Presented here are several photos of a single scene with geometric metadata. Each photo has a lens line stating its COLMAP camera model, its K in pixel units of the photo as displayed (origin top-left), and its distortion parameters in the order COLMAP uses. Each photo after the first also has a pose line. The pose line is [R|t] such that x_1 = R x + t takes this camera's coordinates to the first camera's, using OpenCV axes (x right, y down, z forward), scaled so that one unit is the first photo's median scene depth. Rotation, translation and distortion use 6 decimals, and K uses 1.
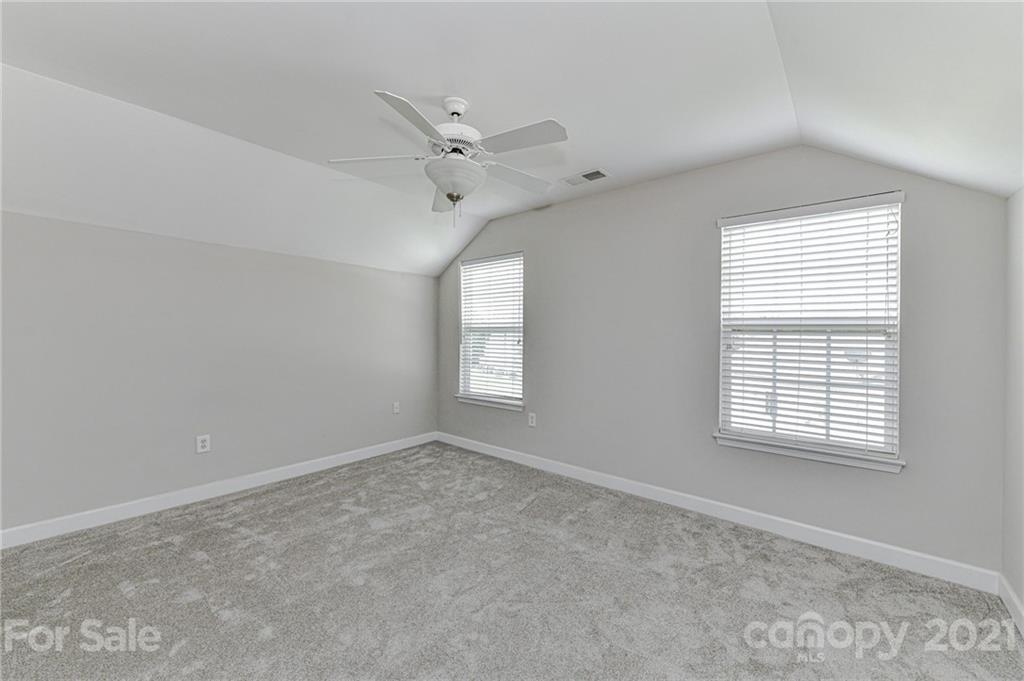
lens RADIAL K [[409.6, 0, 497.0], [0, 409.6, 335.6], [0, 0, 1]] dist [0.017457, -0.000103]
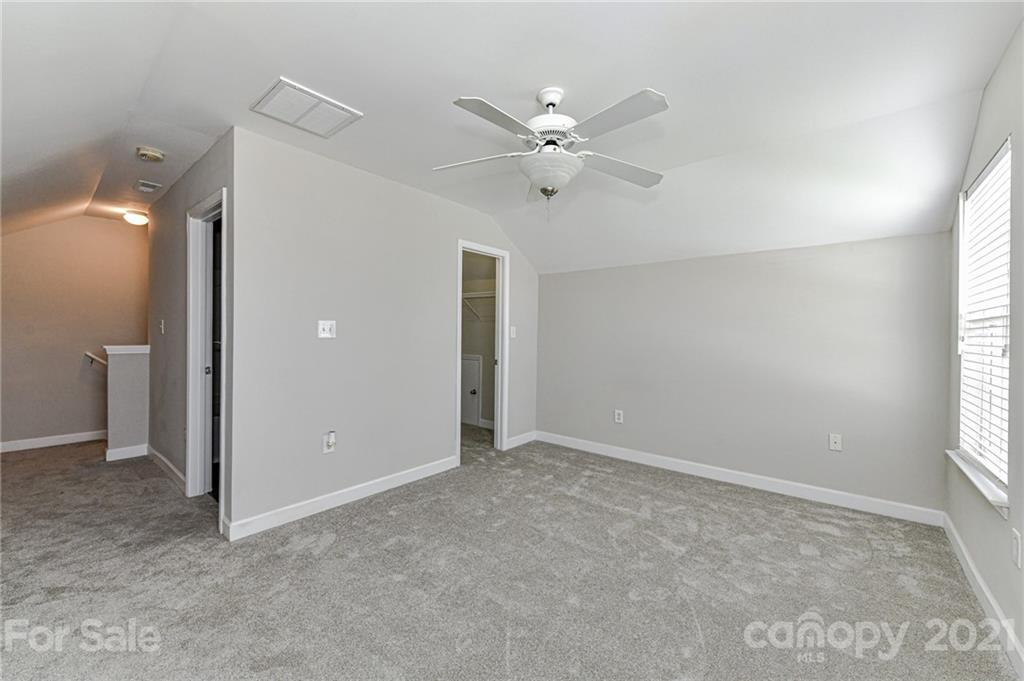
lens RADIAL K [[400.9, 0, 508.7], [0, 400.9, 337.0], [0, 0, 1]] dist [0.000187, -0.000505]
pose [[0.015436, 0.004366, -0.999871, 0.480089], [-0.006949, 0.999967, 0.004259, 0.001138], [0.999857, 0.006883, 0.015466, 0.512728]]
